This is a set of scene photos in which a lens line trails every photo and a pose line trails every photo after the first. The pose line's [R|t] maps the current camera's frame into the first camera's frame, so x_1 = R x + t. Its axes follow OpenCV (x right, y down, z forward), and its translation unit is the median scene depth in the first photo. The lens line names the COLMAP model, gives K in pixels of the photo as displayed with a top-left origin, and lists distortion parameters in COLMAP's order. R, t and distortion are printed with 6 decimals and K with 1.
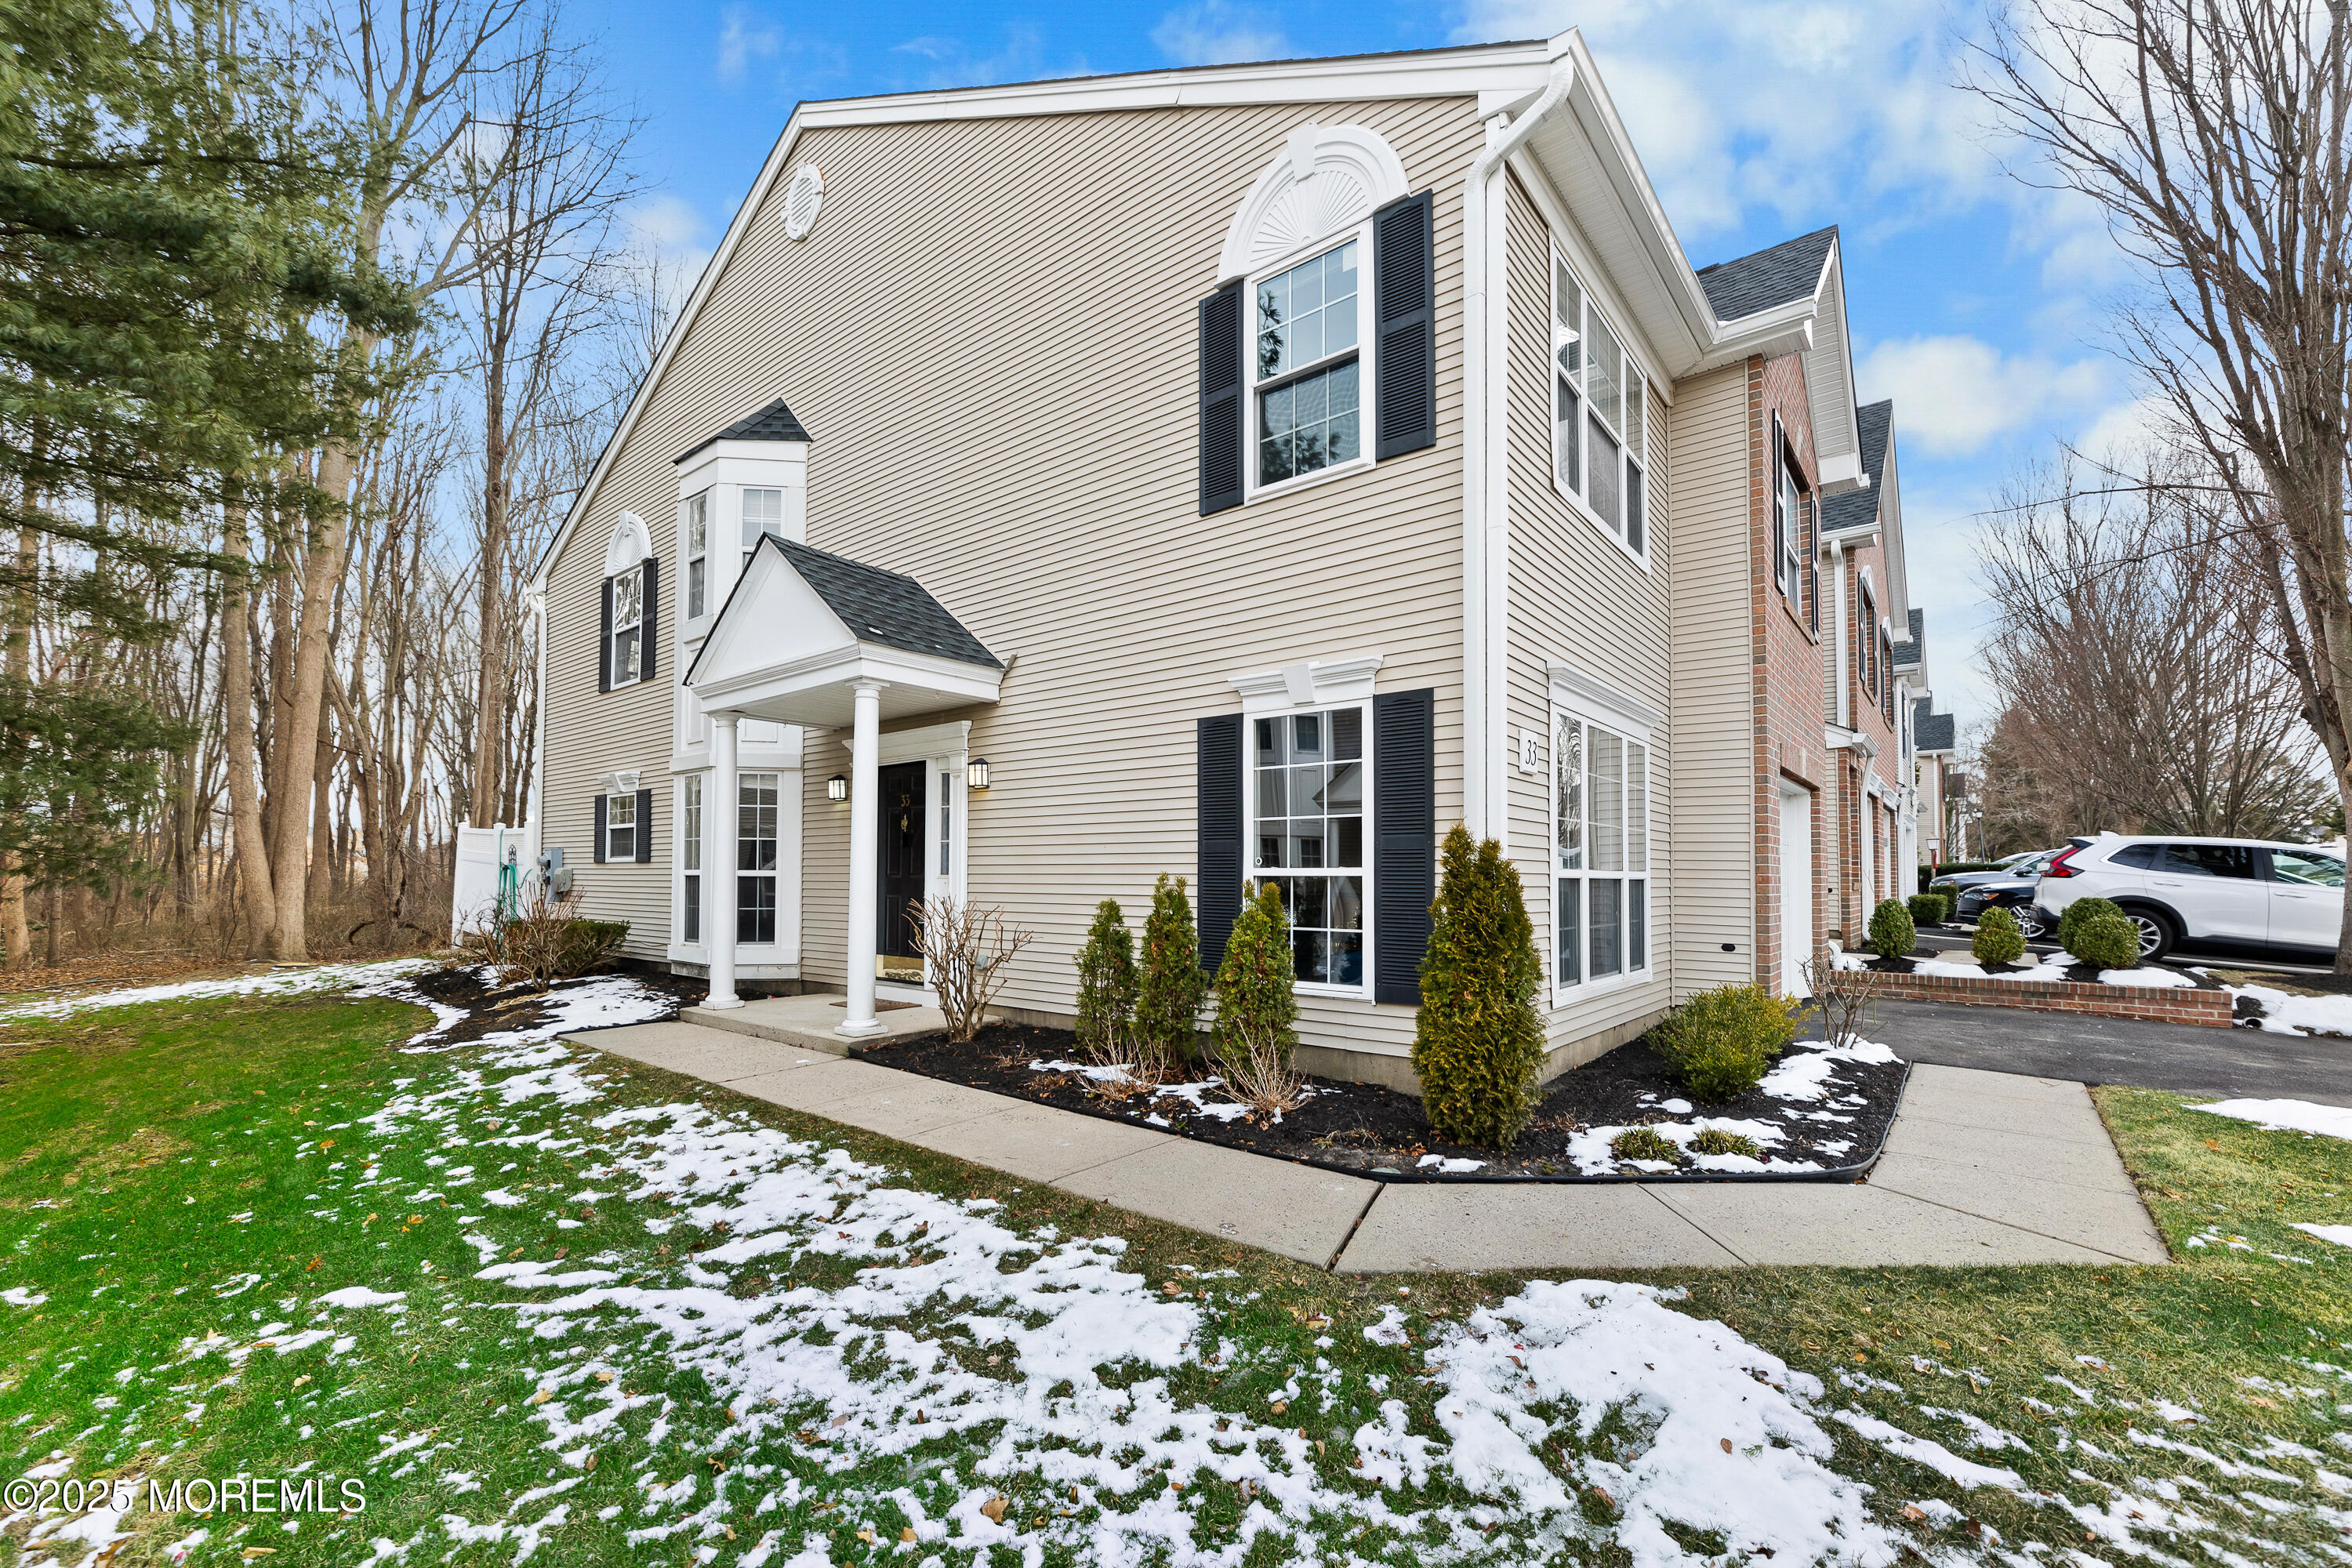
lens RADIAL K [[973.4, 0, 1174.8], [0, 973.4, 846.1], [0, 0, 1]] dist [0.000265, 0.000020]
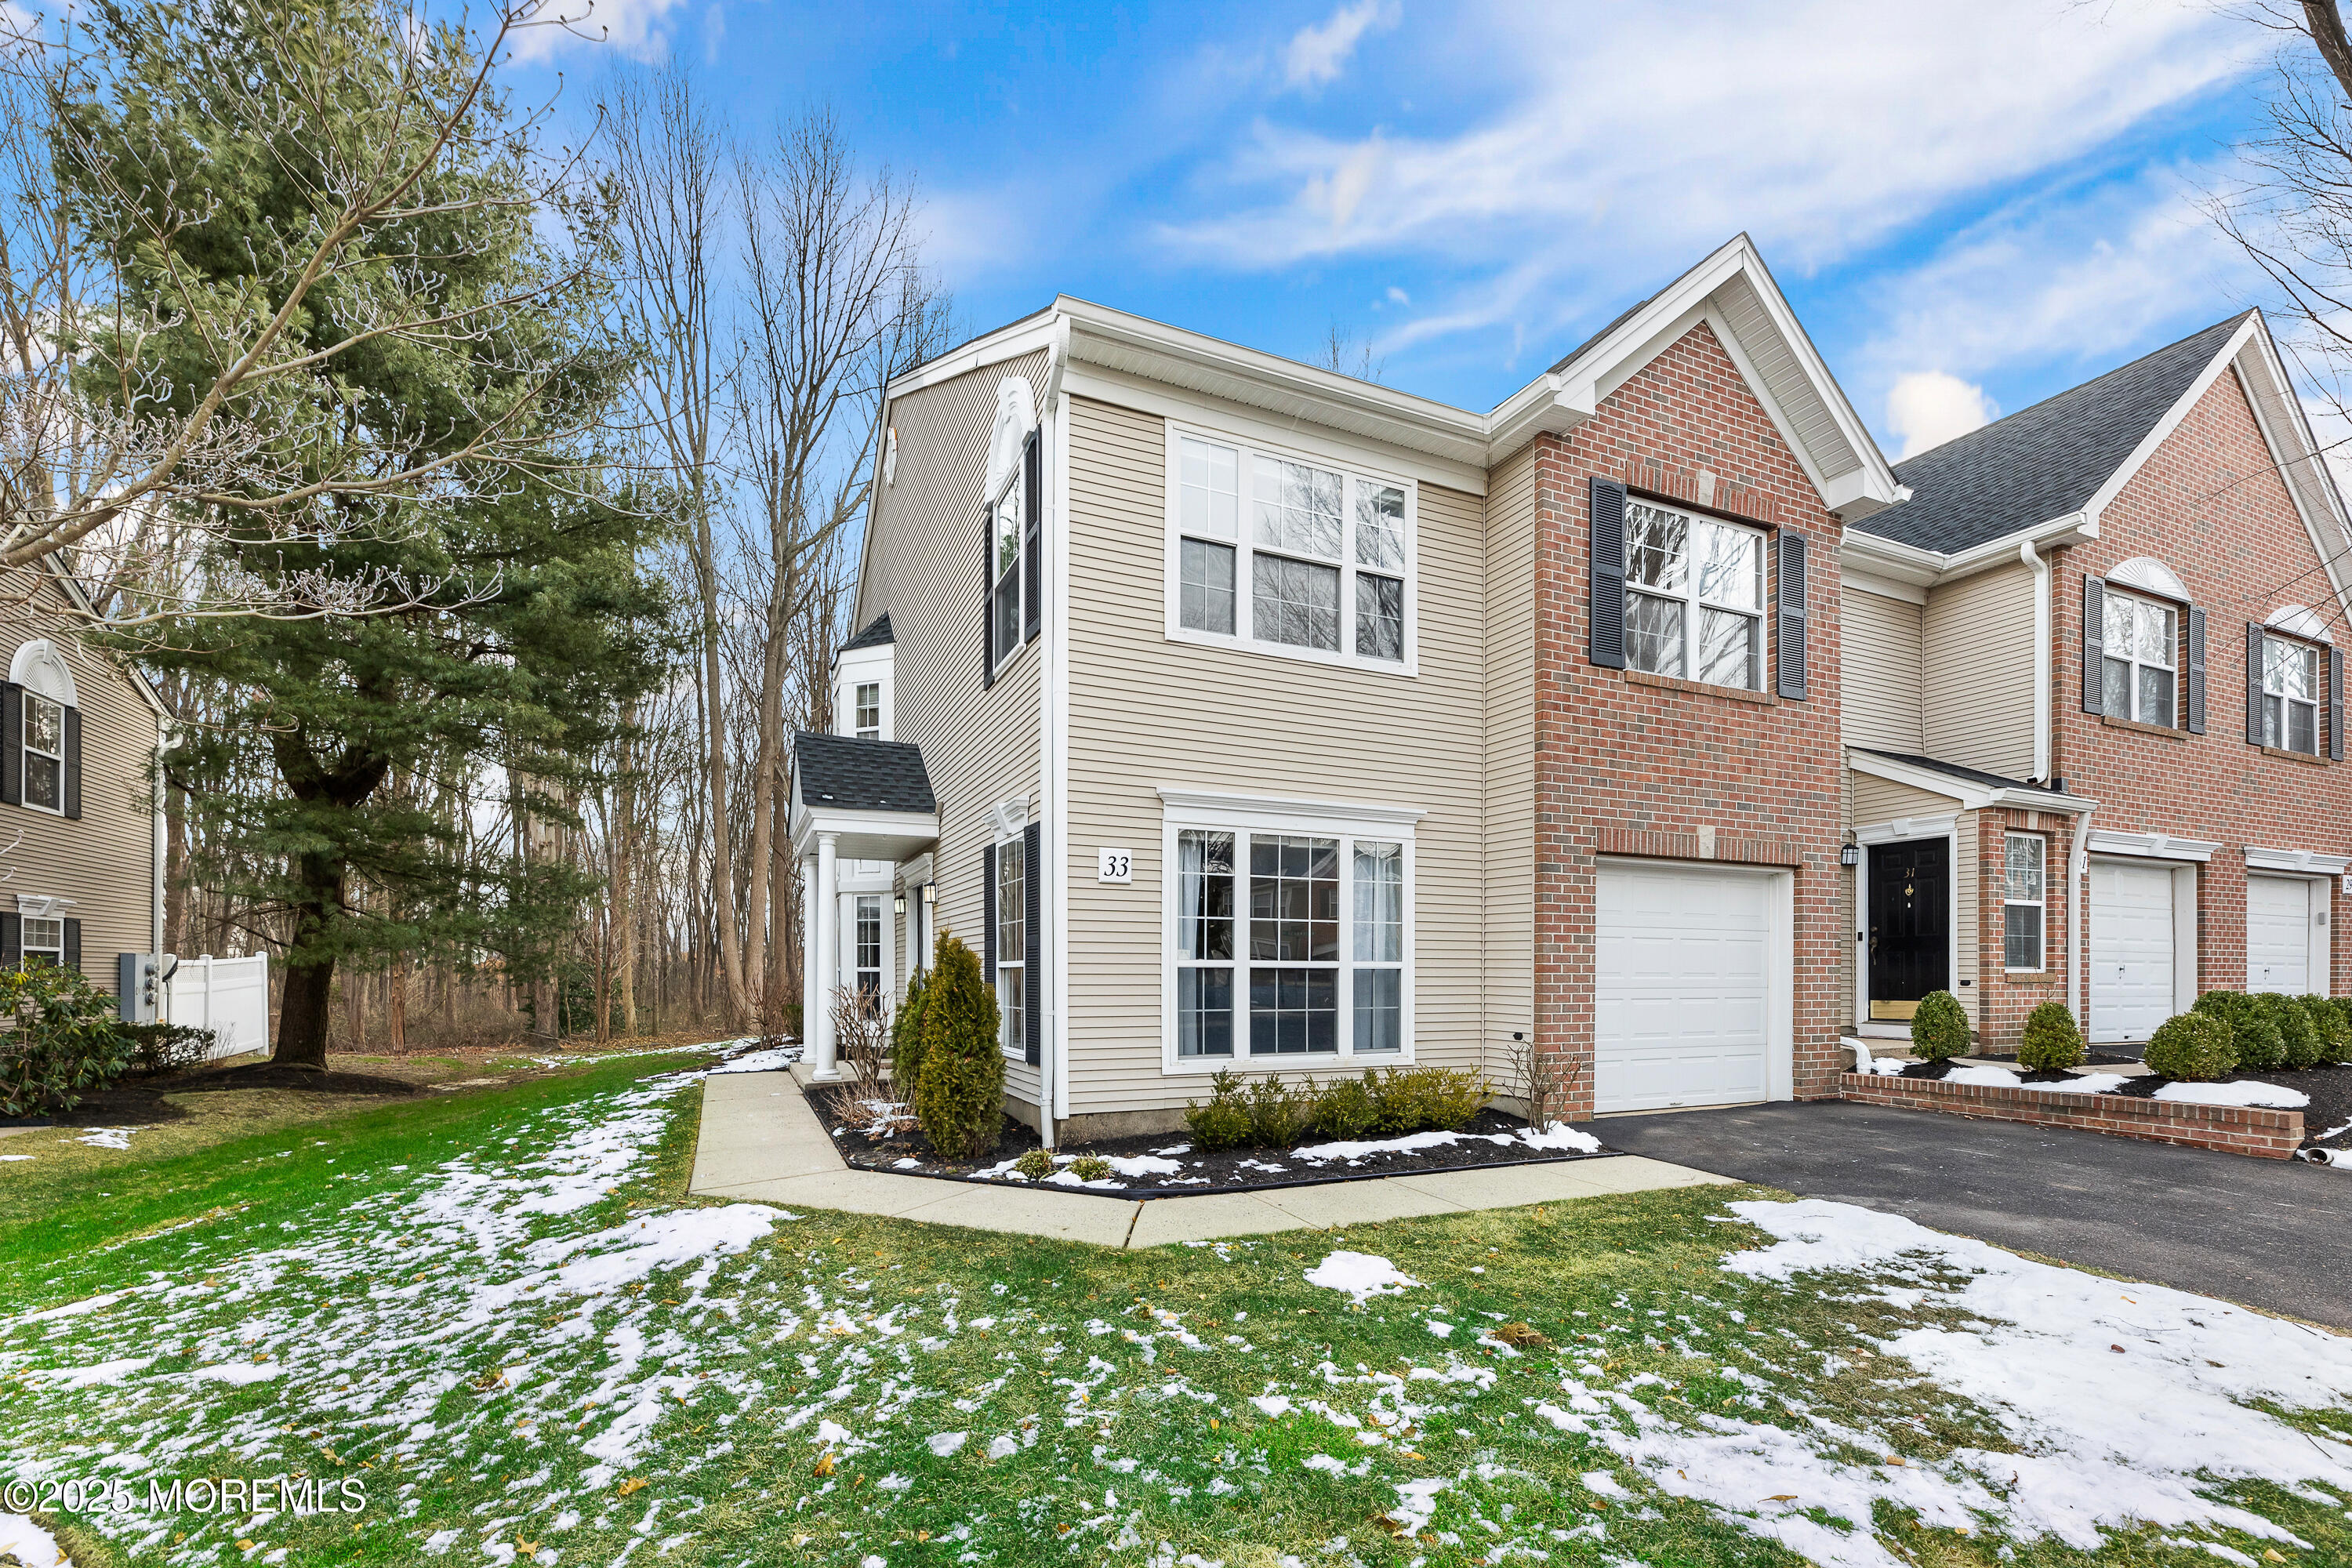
lens RADIAL K [[1001.8, 0, 1177.2], [0, 1001.8, 975.6], [0, 0, 1]] dist [-0.000030, 0.000081]
pose [[0.896693, -0.003486, -0.442639, 0.940037], [0.016439, 0.999541, 0.025431, 0.012569], [0.442347, -0.030080, 0.896339, -0.105150]]
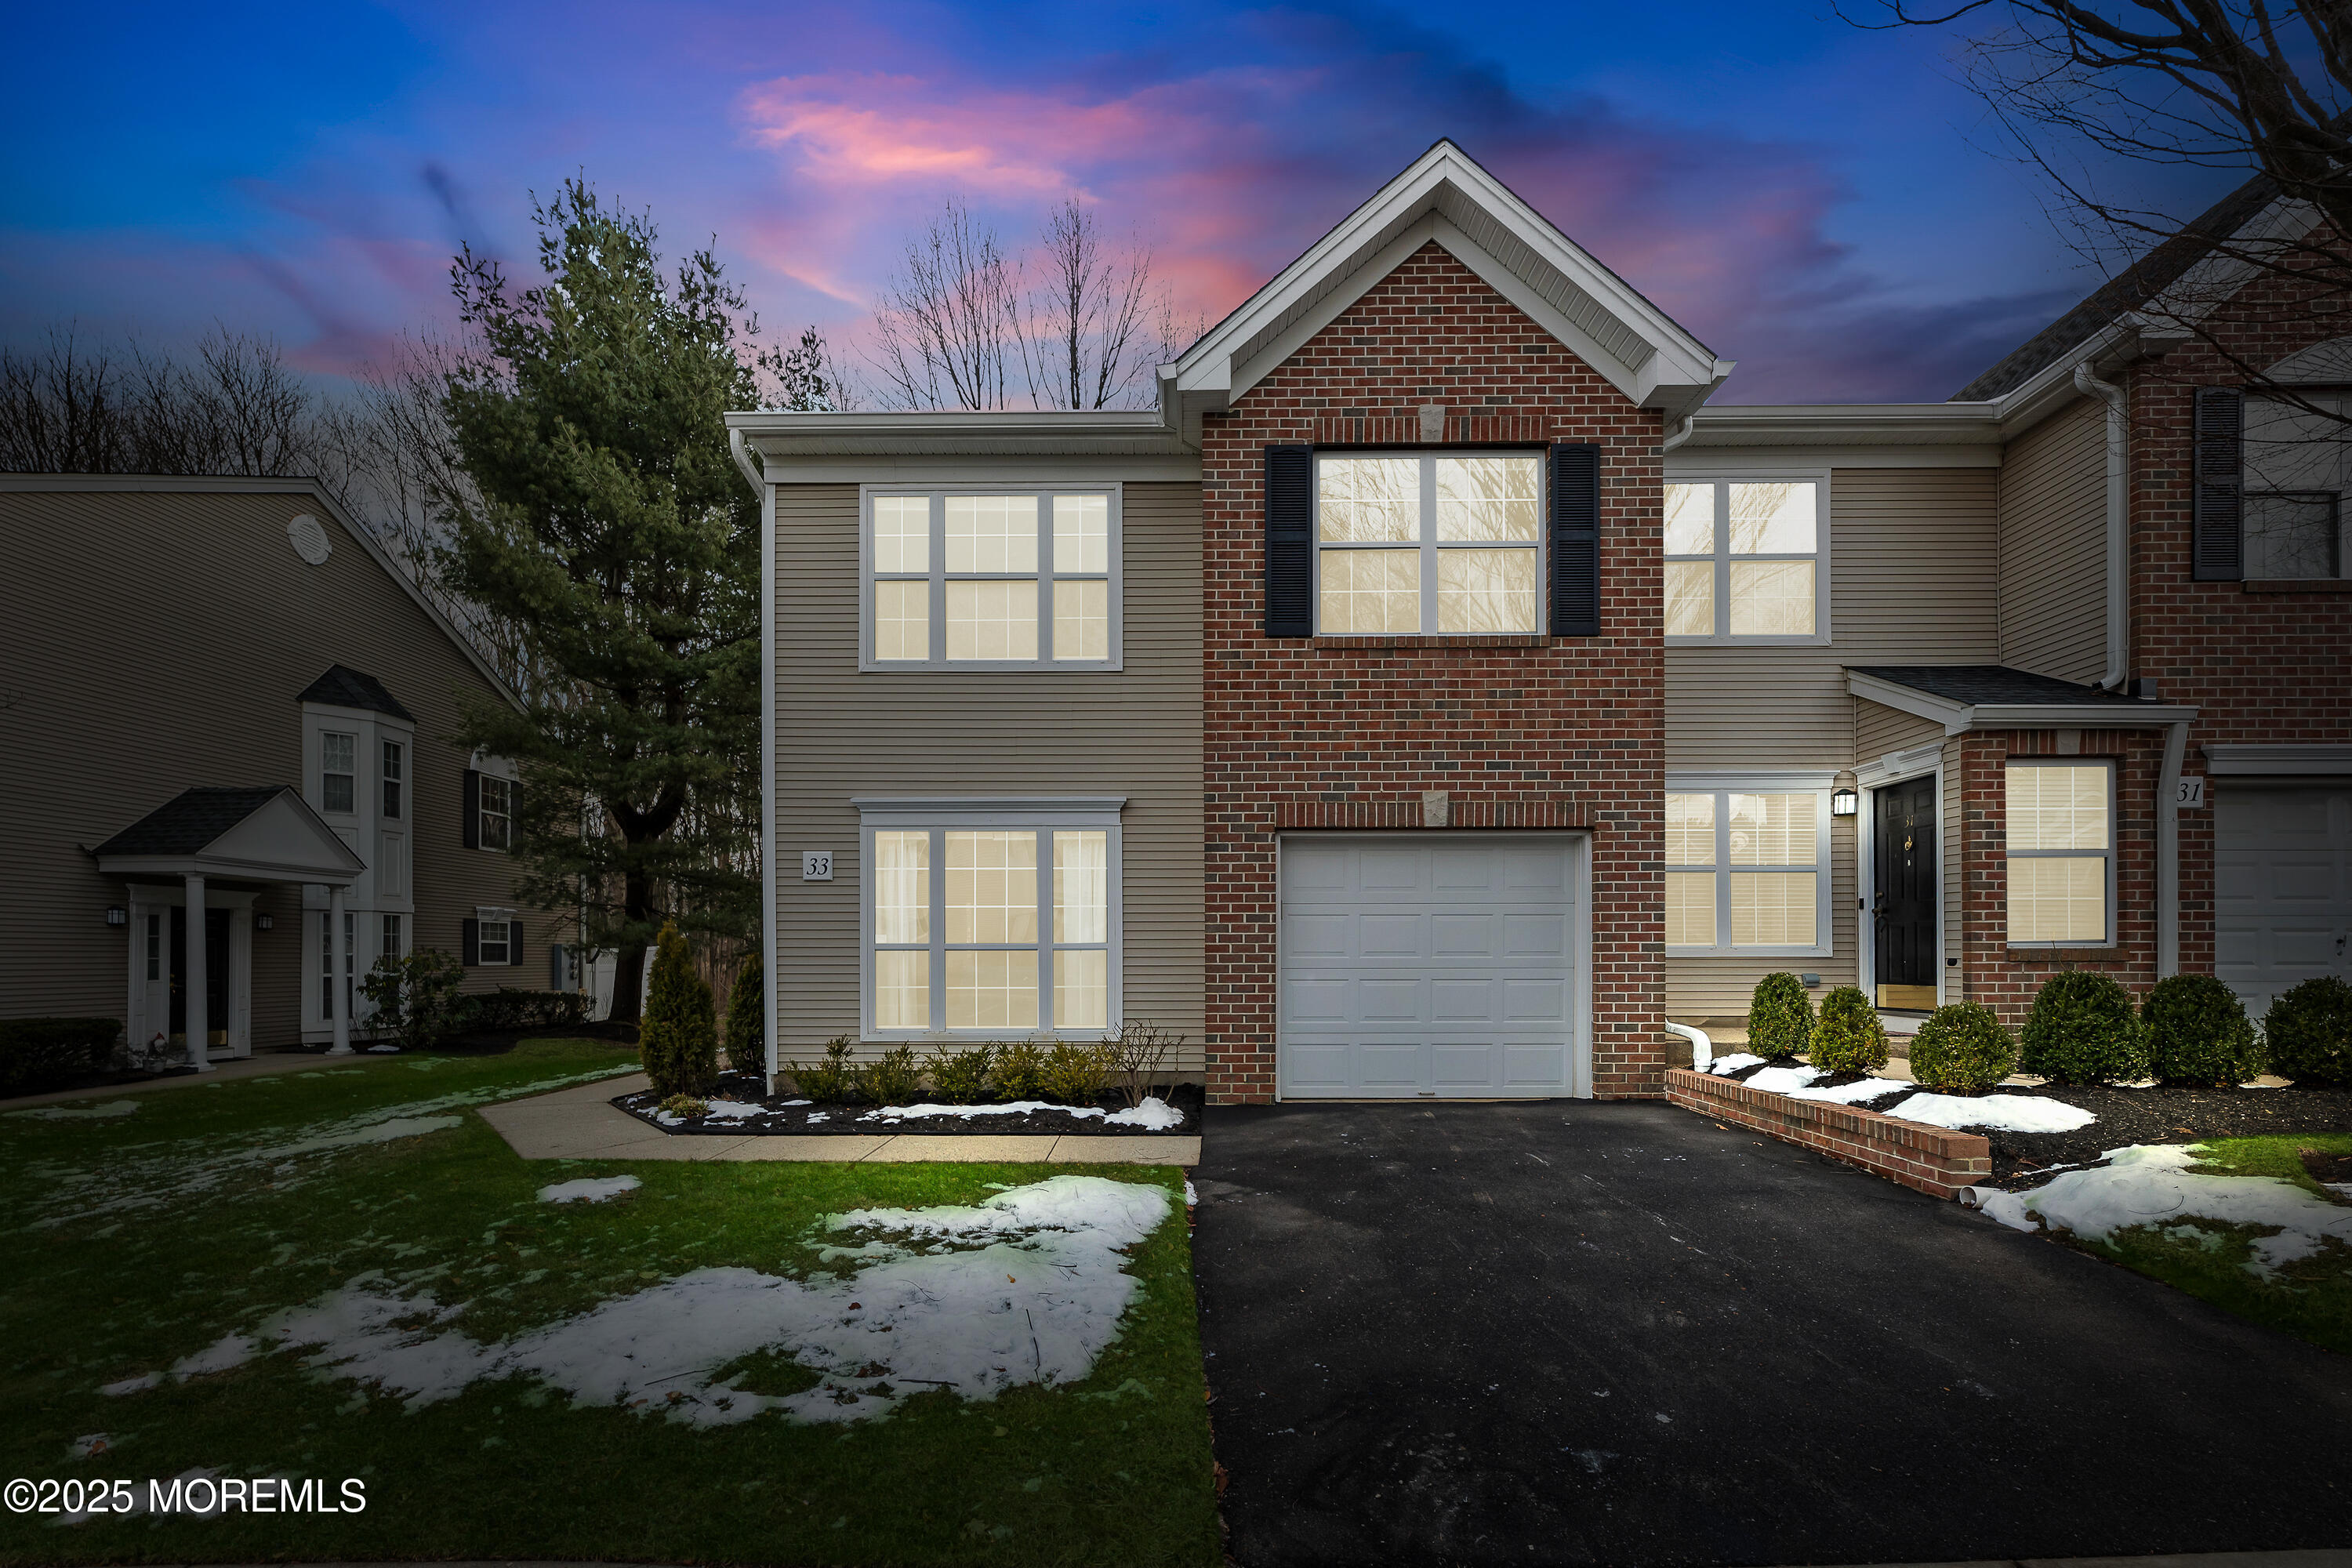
lens RADIAL K [[995.6, 0, 1173.7], [0, 995.6, 954.7], [0, 0, 1]] dist [-0.000951, -0.000126]
pose [[0.636038, -0.008331, -0.771613, 1.772774], [0.029598, 0.999469, 0.013606, 0.033724], [0.771090, -0.031492, 0.635947, 0.420985]]
